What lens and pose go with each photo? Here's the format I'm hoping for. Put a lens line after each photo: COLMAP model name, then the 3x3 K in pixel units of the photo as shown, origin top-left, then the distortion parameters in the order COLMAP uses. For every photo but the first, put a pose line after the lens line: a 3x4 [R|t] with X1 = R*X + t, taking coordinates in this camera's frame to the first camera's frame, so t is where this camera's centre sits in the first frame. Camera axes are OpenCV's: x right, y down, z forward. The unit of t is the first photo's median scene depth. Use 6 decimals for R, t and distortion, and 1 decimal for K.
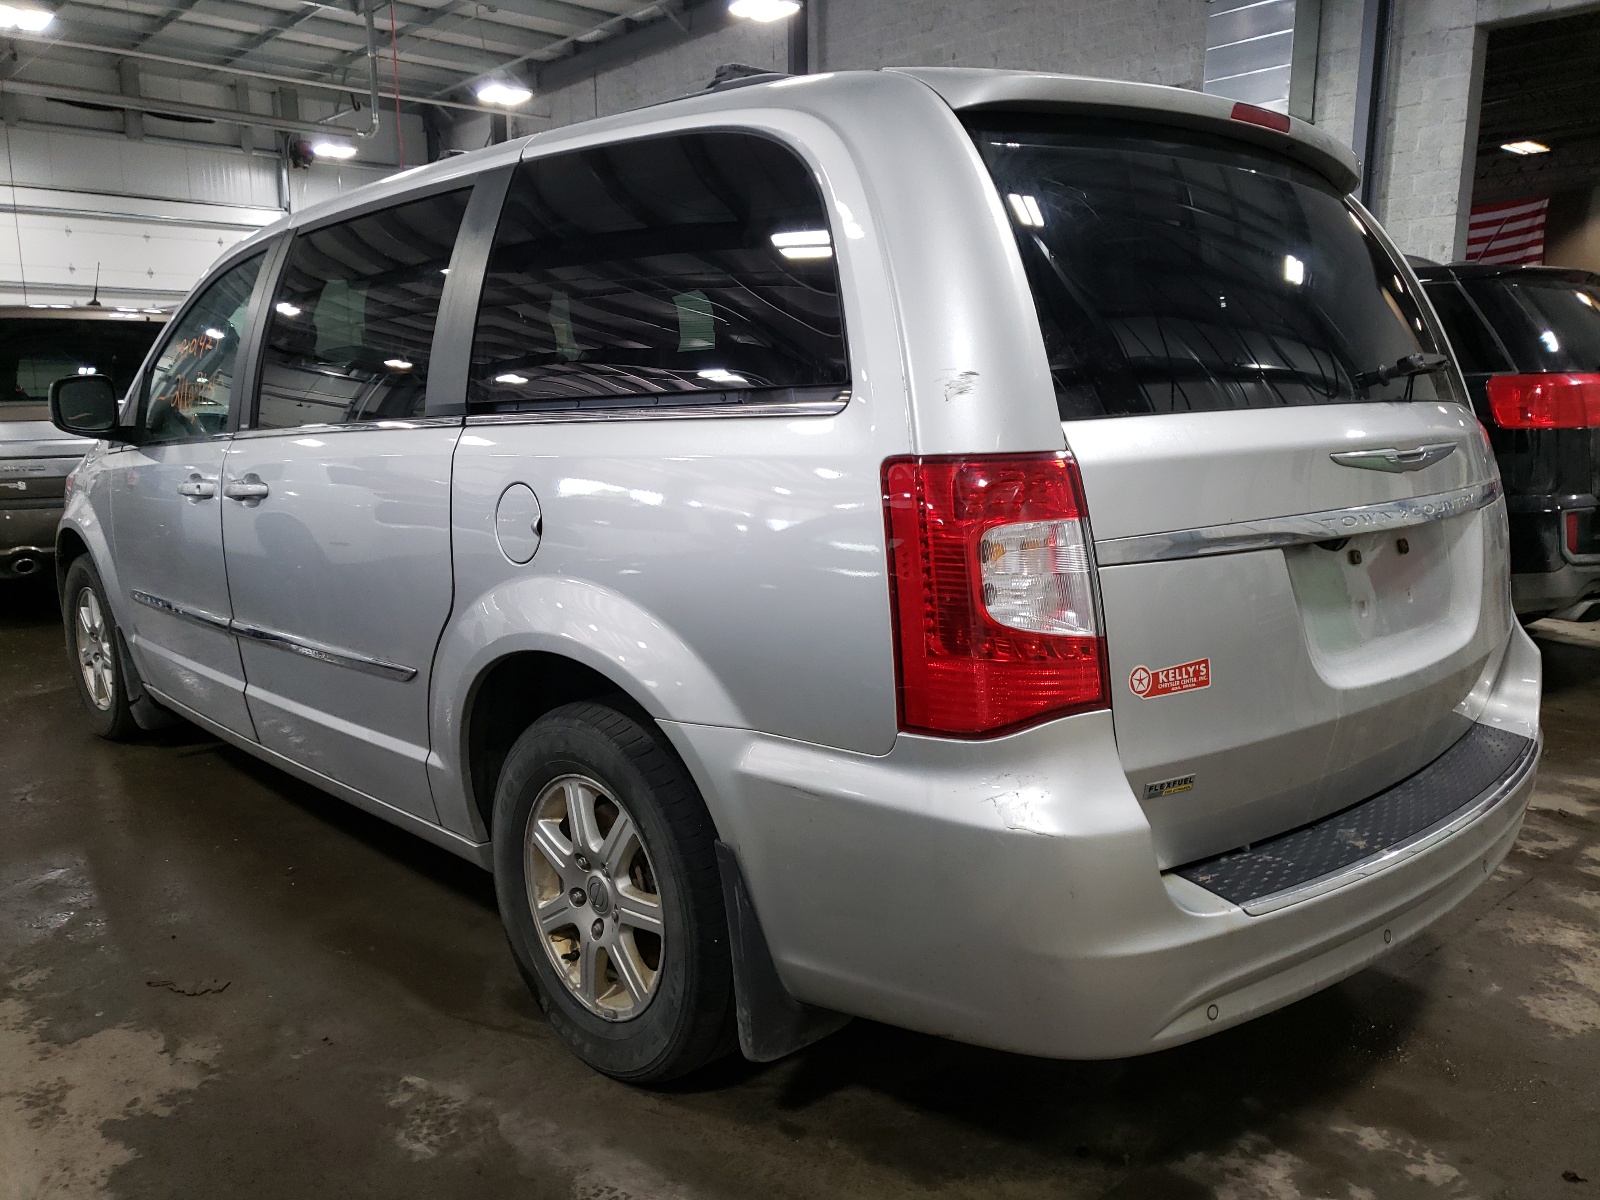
lens RADIAL K [[1202.6, 0, 800.0], [0, 1202.6, 600.0], [0, 0, 1]] dist [0.000611, -0.000516]
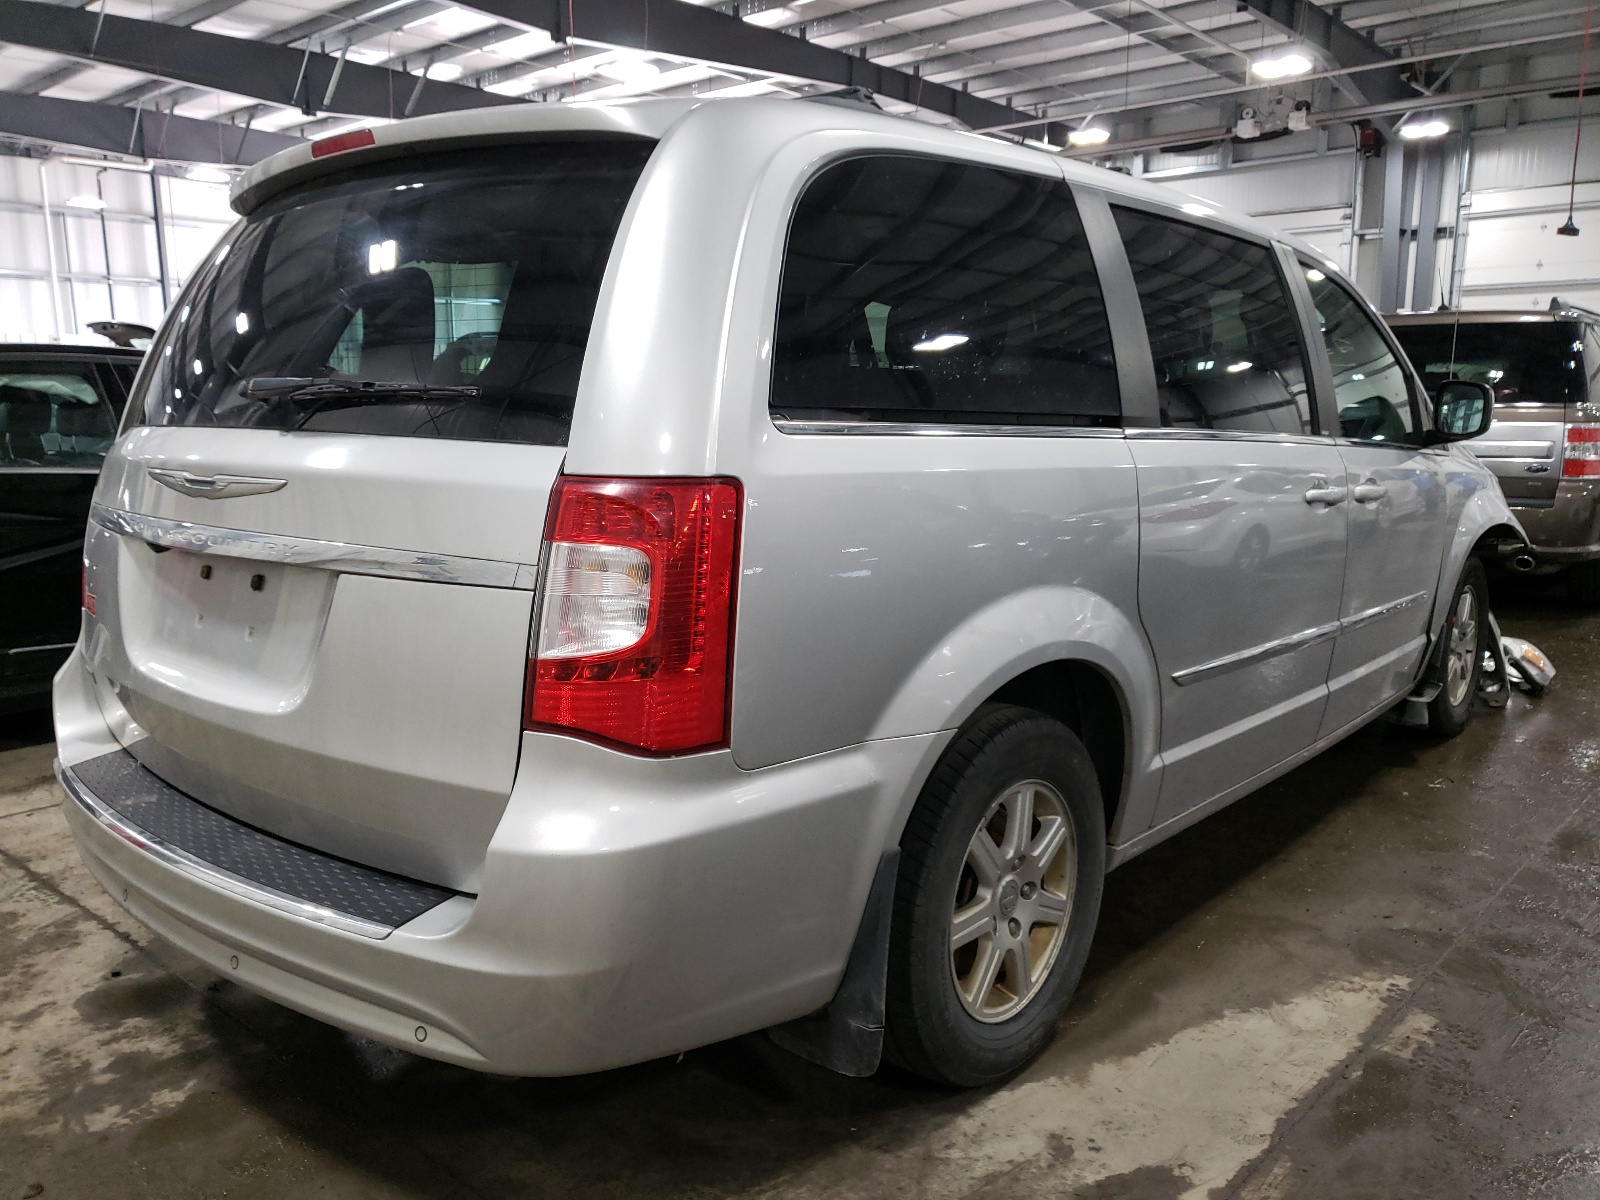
lens RADIAL K [[1202.6, 0, 800.0], [0, 1202.6, 600.0], [0, 0, 1]] dist [0.000611, -0.000516]
pose [[0.144468, 0.160699, -0.976373, 1.535308], [-0.157200, 0.977920, 0.137694, -0.232313], [0.976943, 0.133594, 0.166540, 1.302816]]
